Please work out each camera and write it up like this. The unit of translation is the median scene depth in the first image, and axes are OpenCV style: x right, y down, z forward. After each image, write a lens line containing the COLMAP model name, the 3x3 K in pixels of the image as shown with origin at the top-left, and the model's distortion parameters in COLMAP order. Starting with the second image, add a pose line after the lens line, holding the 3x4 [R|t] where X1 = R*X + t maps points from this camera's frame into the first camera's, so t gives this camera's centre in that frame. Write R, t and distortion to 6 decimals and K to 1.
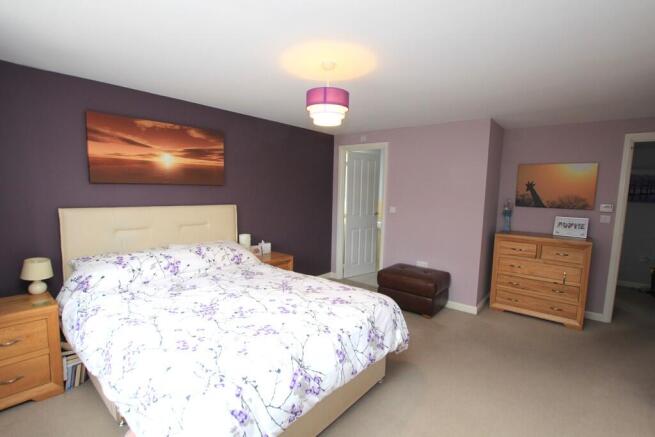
lens RADIAL K [[304.4, 0, 324.6], [0, 304.4, 219.2], [0, 0, 1]] dist [-0.002992, -0.000157]
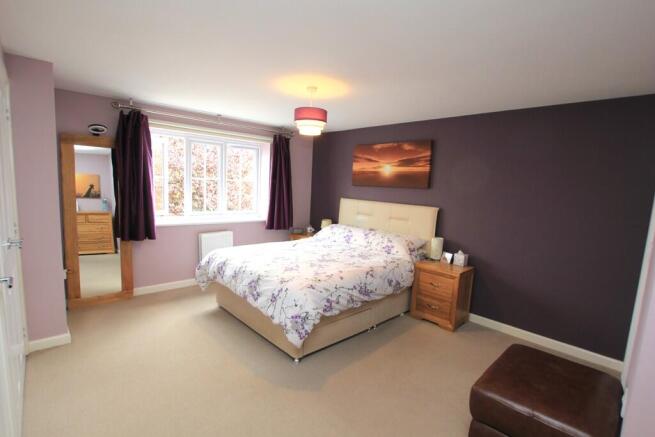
lens RADIAL K [[304.4, 0, 324.3], [0, 304.4, 220.4], [0, 0, 1]] dist [-0.002992, -0.000157]
pose [[-0.078239, 0.095155, -0.992383, 0.921702], [-0.150069, 0.982968, 0.106084, -0.068273], [0.985575, 0.157226, -0.062627, 0.833091]]
